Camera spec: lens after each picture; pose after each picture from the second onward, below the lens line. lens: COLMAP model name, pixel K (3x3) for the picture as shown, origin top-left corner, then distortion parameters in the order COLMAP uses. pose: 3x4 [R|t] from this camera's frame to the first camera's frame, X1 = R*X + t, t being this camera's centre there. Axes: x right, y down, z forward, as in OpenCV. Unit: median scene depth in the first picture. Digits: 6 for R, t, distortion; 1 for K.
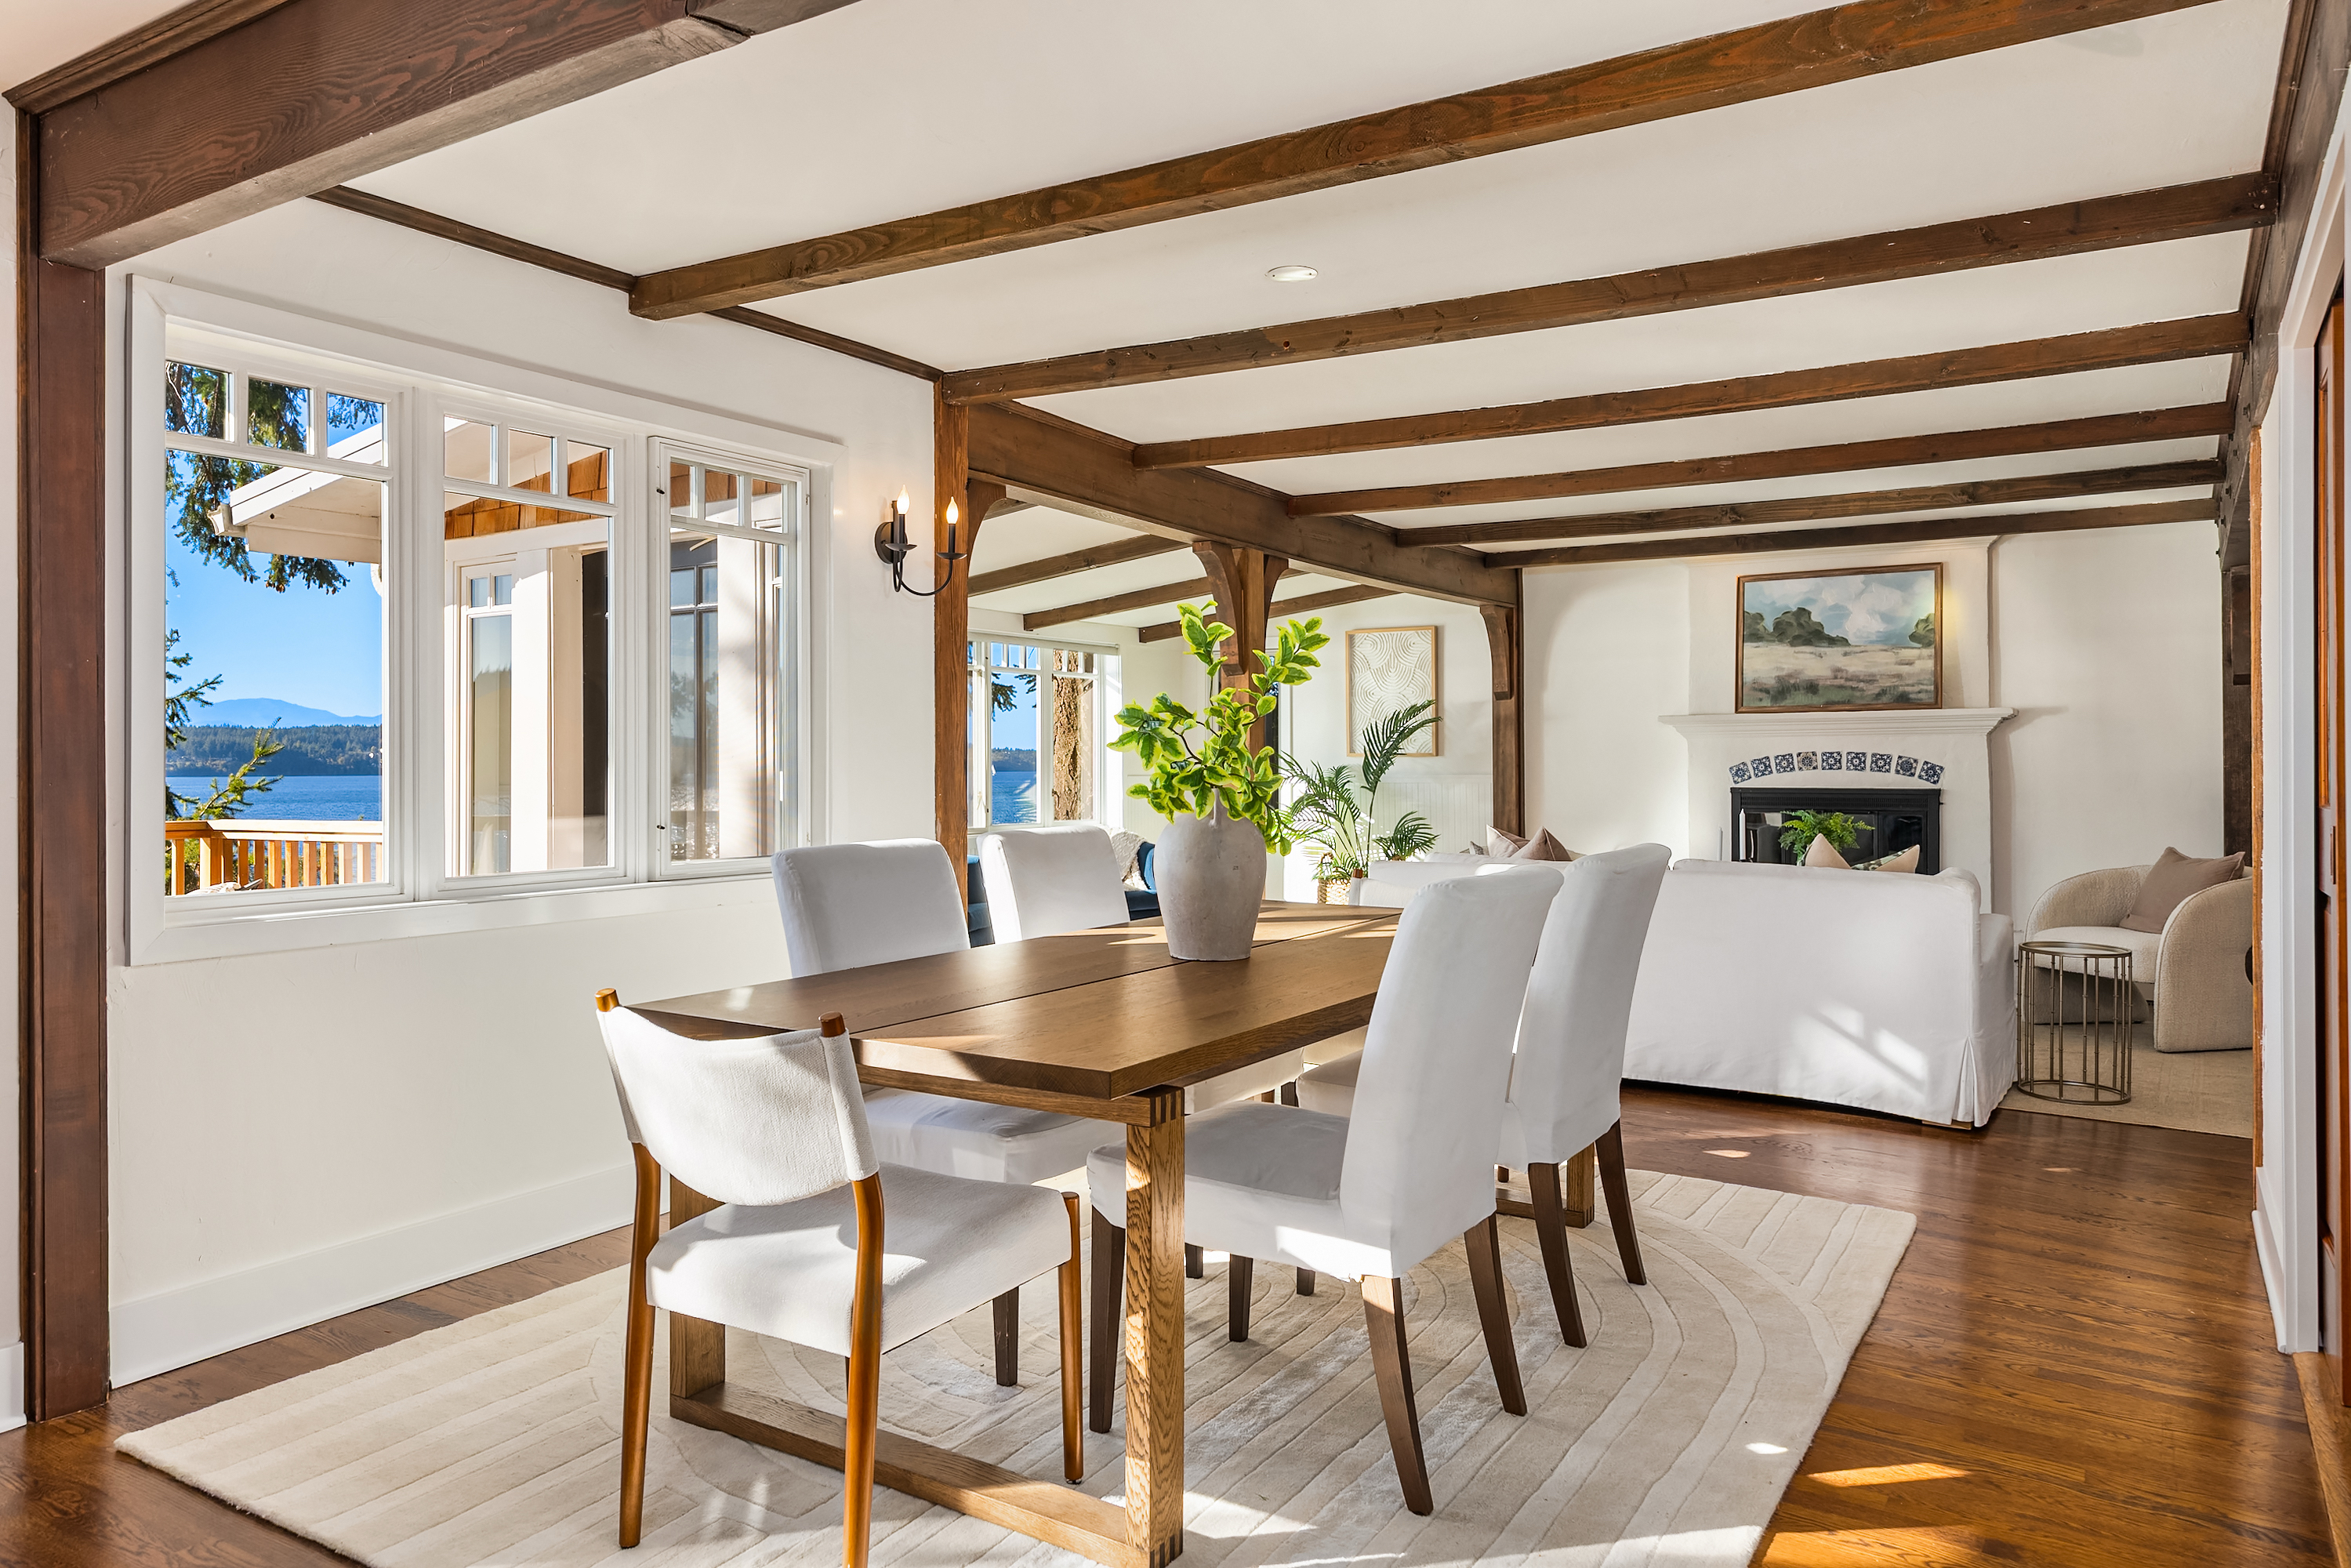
lens RADIAL K [[1678.8, 0, 1129.6], [0, 1678.8, 739.6], [0, 0, 1]] dist [0.002305, -0.001254]
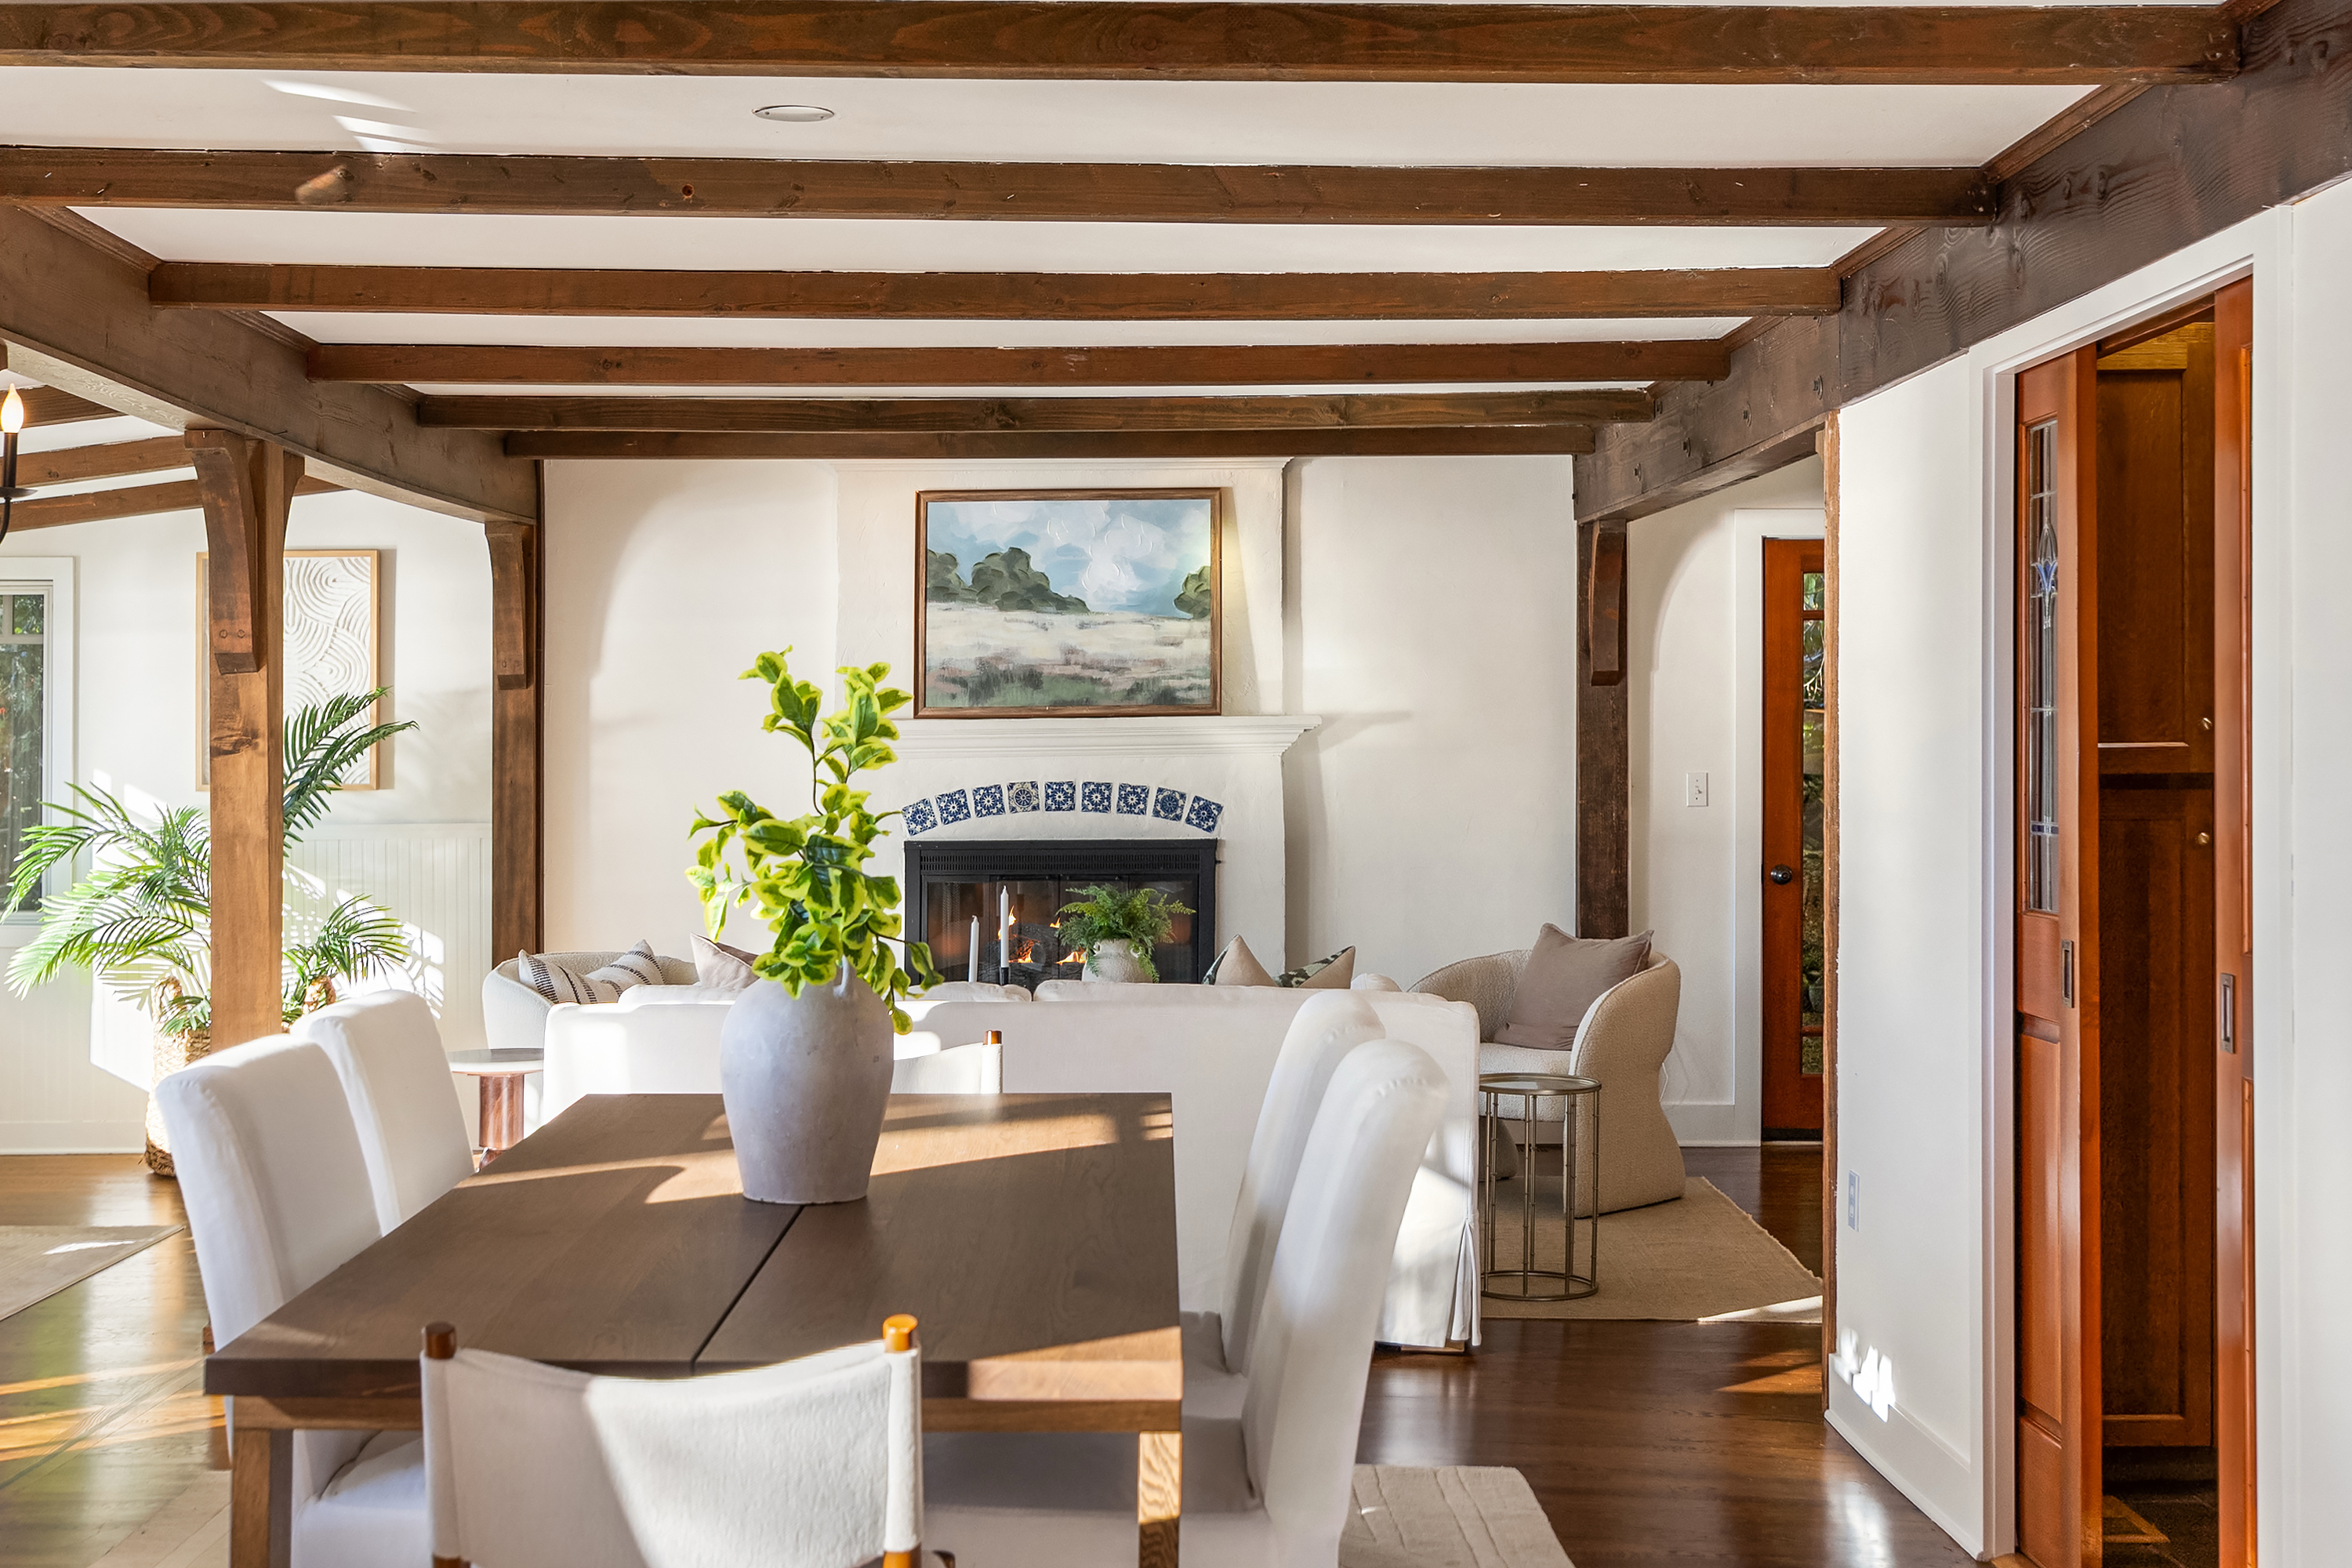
lens RADIAL K [[3340.7, 0, 1383.1], [0, 3340.7, 614.5], [0, 0, 1]] dist [-0.013875, 0.027411]
pose [[0.808633, 0.018080, 0.588036, -0.218652], [-0.005644, 0.999720, -0.022976, -0.027652], [-0.588287, 0.015260, 0.808508, -0.073033]]
